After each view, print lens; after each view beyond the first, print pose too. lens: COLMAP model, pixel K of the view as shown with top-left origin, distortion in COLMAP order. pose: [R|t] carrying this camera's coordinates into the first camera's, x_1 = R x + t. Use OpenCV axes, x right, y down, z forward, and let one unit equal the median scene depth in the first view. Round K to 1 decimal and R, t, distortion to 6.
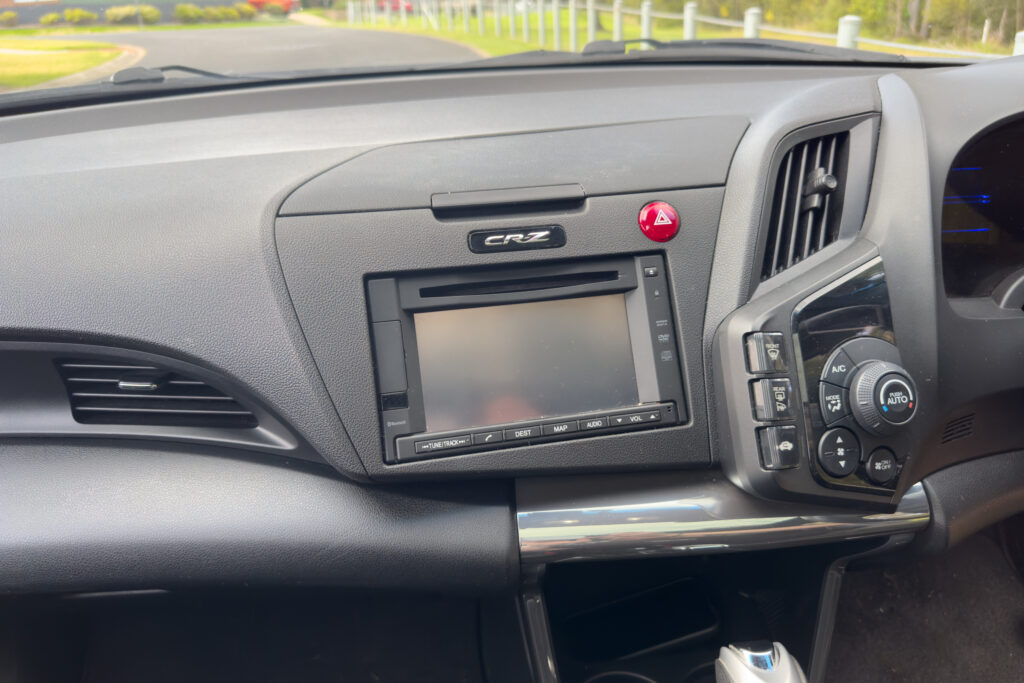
lens RADIAL K [[726.5, 0, 515.6], [0, 726.5, 329.0], [0, 0, 1]] dist [0.049068, -0.073587]
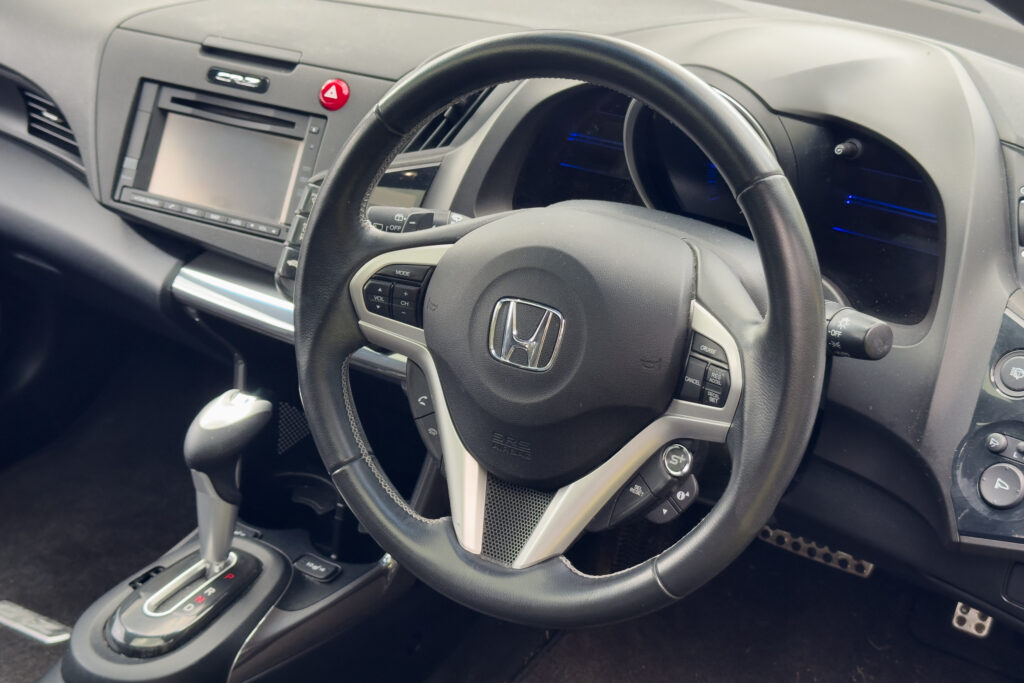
lens RADIAL K [[1448.0, 0, 532.8], [0, 1448.0, 350.1], [0, 0, 1]] dist [0.105033, 0.000000]
pose [[0.776160, 0.323733, -0.541085, 2.061380], [-0.300475, 0.944332, 0.133981, -0.175179], [0.554338, 0.058592, 0.830226, -0.946442]]
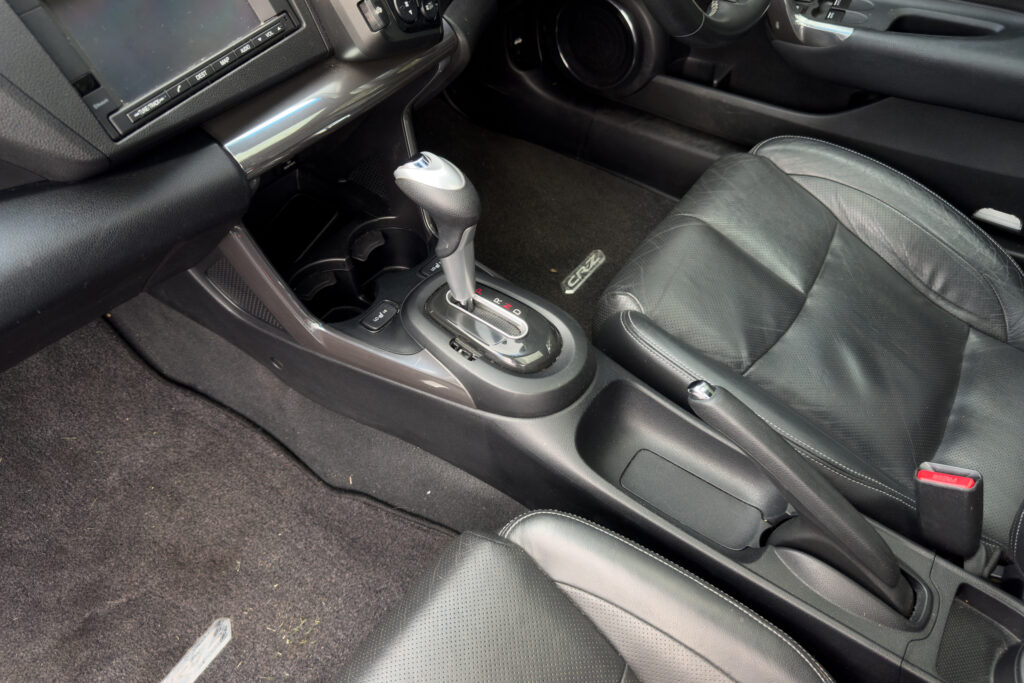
lens RADIAL K [[726.5, 0, 519.2], [0, 726.5, 334.3], [0, 0, 1]] dist [0.049068, -0.073587]
pose [[0.635127, -0.549854, 0.542471, -0.502817], [0.282622, 0.819042, 0.499295, 0.040081], [-0.718846, -0.163802, 0.675596, -0.212288]]
